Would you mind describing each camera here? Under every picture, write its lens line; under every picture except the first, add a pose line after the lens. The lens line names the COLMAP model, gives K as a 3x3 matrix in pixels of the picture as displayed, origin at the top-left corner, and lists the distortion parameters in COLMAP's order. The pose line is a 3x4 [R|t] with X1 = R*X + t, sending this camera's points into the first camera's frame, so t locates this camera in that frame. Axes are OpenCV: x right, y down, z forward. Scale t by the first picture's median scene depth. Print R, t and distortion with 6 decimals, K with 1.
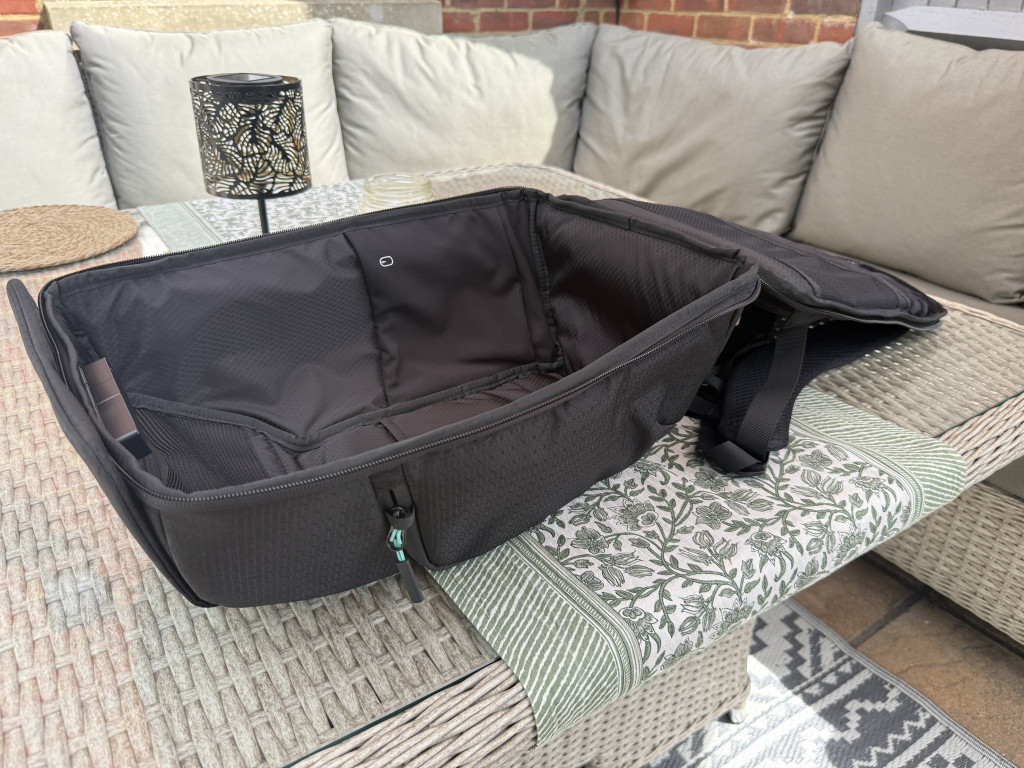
lens RADIAL K [[743.0, 0, 518.5], [0, 743.0, 418.8], [0, 0, 1]] dist [-0.018132, 0.004003]
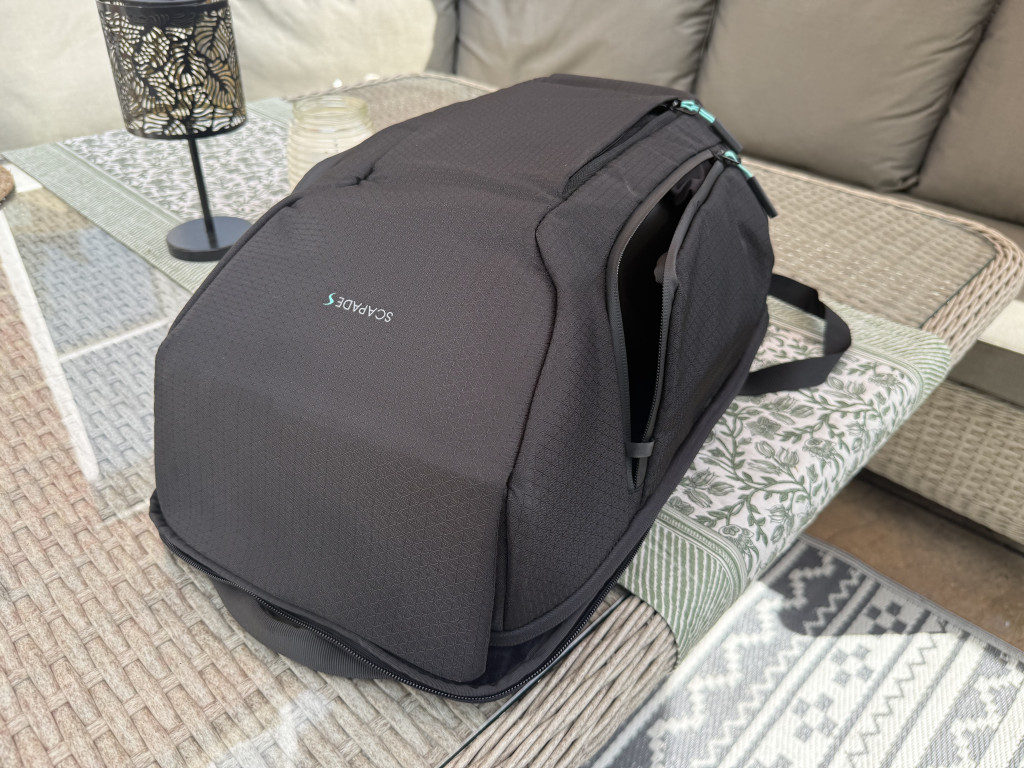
lens RADIAL K [[743.0, 0, 523.8], [0, 743.0, 425.0], [0, 0, 1]] dist [-0.018132, 0.004003]
pose [[0.978668, -0.124140, 0.163700, -0.158348], [0.103557, 0.986248, 0.128805, -0.029486], [-0.177439, -0.109105, 0.978065, 0.017687]]
